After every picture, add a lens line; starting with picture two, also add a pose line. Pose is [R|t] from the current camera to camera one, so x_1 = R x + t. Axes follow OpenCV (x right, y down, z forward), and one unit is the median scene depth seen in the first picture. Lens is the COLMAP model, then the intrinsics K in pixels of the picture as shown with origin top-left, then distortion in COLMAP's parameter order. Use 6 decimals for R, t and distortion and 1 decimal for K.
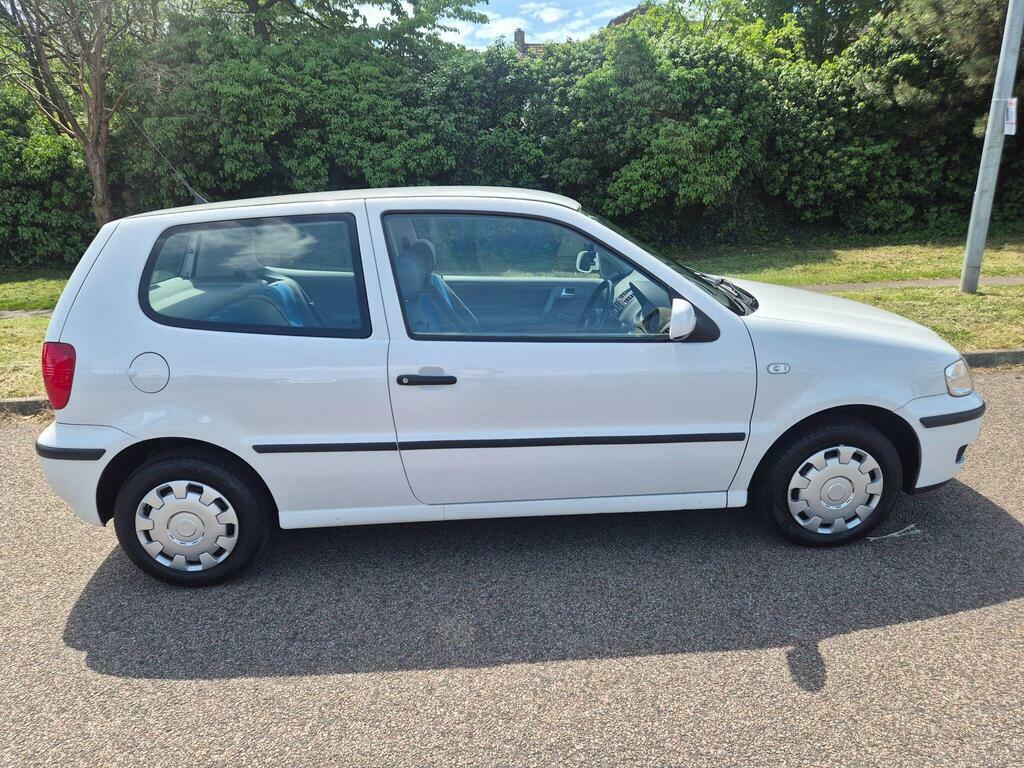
lens RADIAL K [[683.4, 0, 500.1], [0, 683.4, 396.9], [0, 0, 1]] dist [0.068175, -0.059395]
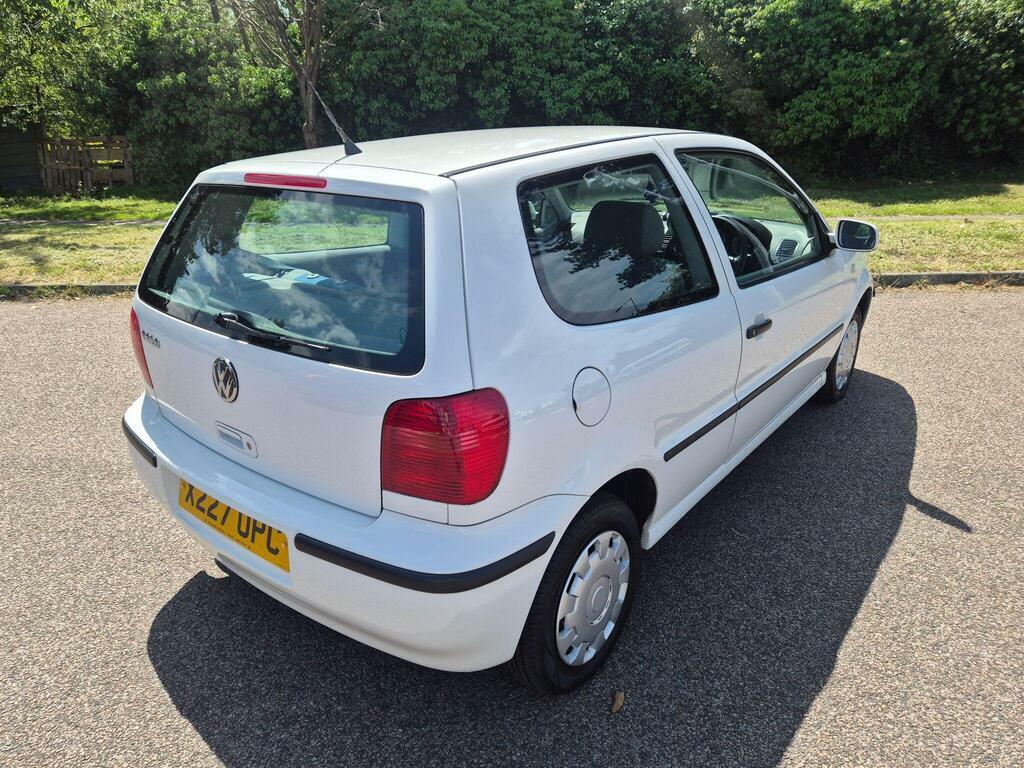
lens RADIAL K [[683.4, 0, 499.9], [0, 683.4, 391.5], [0, 0, 1]] dist [0.068175, -0.059395]
pose [[0.993057, 0.052981, -0.105023, -0.128783], [-0.044474, 0.995660, 0.081751, 0.039388], [0.108899, -0.076513, 0.991104, -0.114325]]
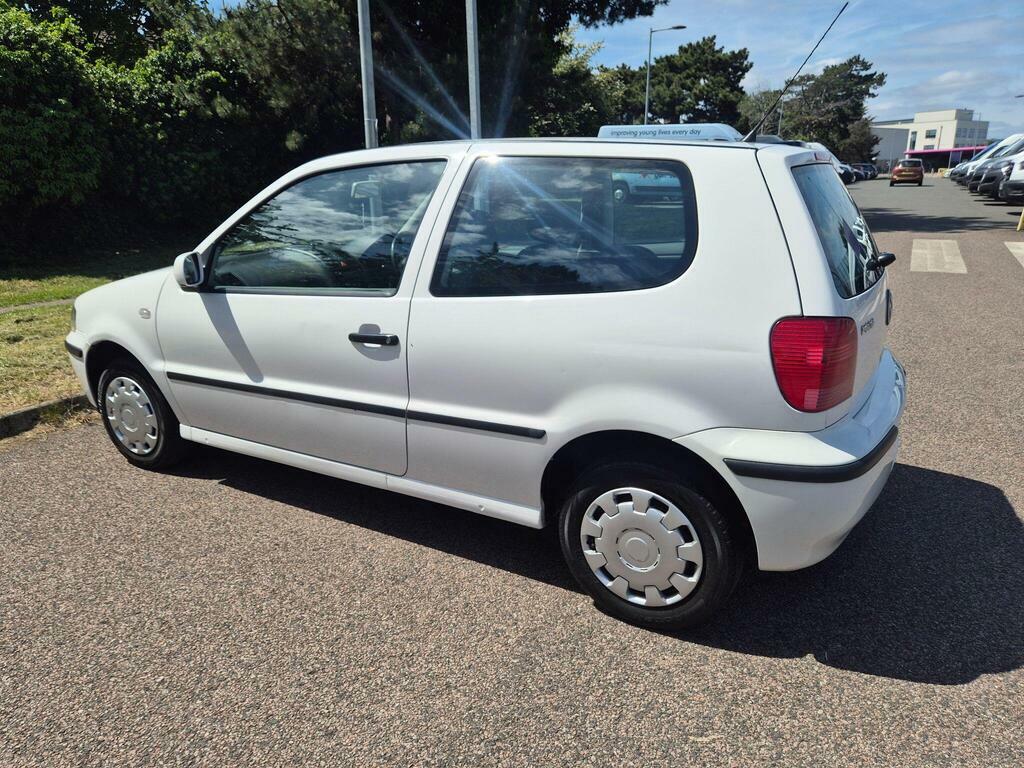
lens RADIAL K [[683.4, 0, 498.6], [0, 683.4, 399.7], [0, 0, 1]] dist [0.068175, -0.059395]
pose [[0.535778, -0.233233, 0.811507, -0.199743], [0.246180, 0.962486, 0.114091, 0.002991], [-0.807674, 0.138649, 0.573096, 0.057048]]
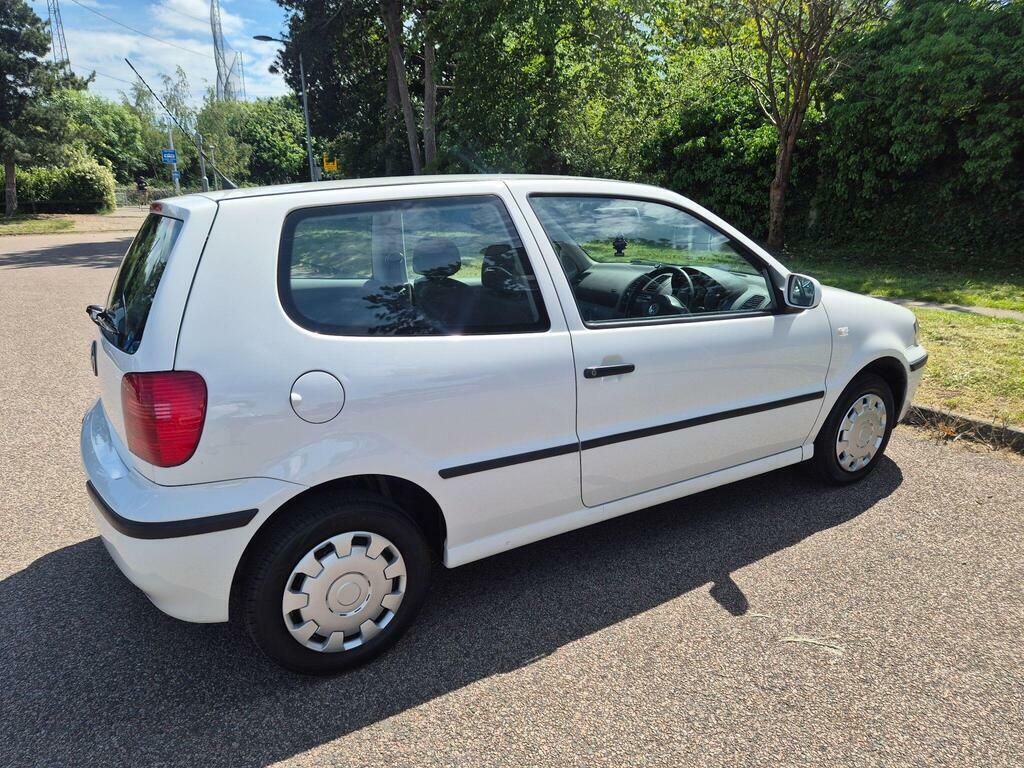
lens RADIAL K [[683.4, 0, 499.5], [0, 683.4, 398.5], [0, 0, 1]] dist [0.068175, -0.059395]
pose [[0.487249, 0.277237, -0.828087, 0.236287], [-0.255013, 0.952106, 0.168707, -0.025111], [0.835198, 0.128971, 0.534612, 0.067199]]
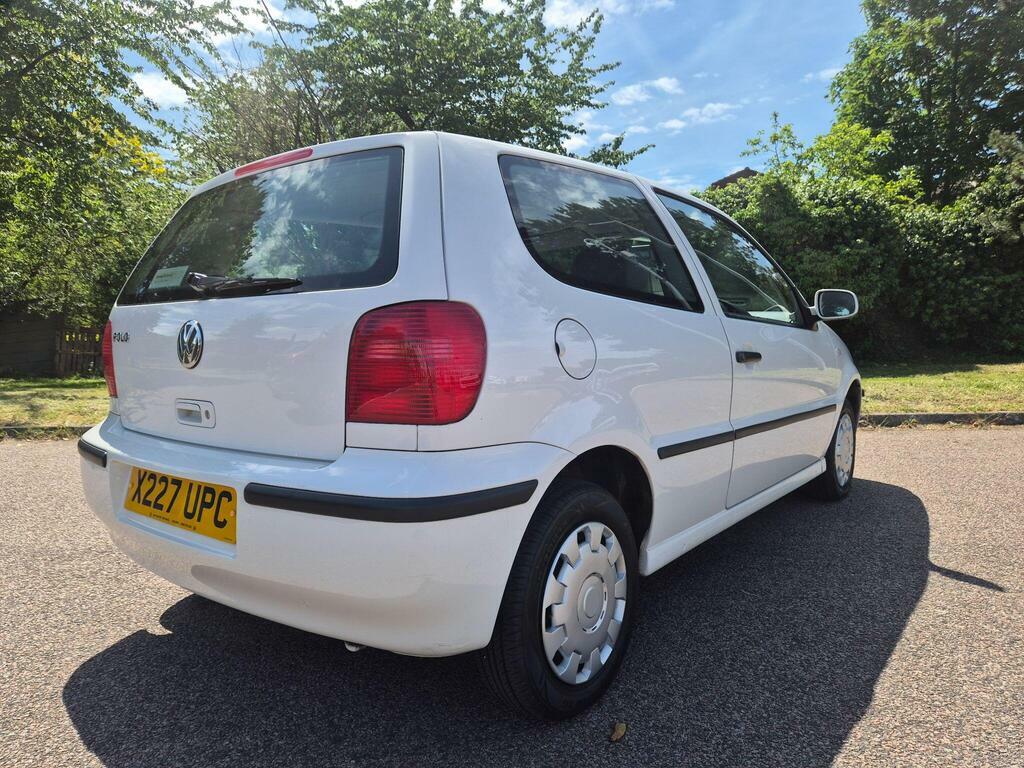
lens RADIAL K [[683.4, 0, 505.2], [0, 683.4, 402.1], [0, 0, 1]] dist [0.068175, -0.059395]
pose [[0.994087, 0.027606, -0.105020, -0.123990], [-0.048000, 0.979239, -0.196946, 0.089269], [0.097403, 0.200823, 0.974773, -0.102389]]
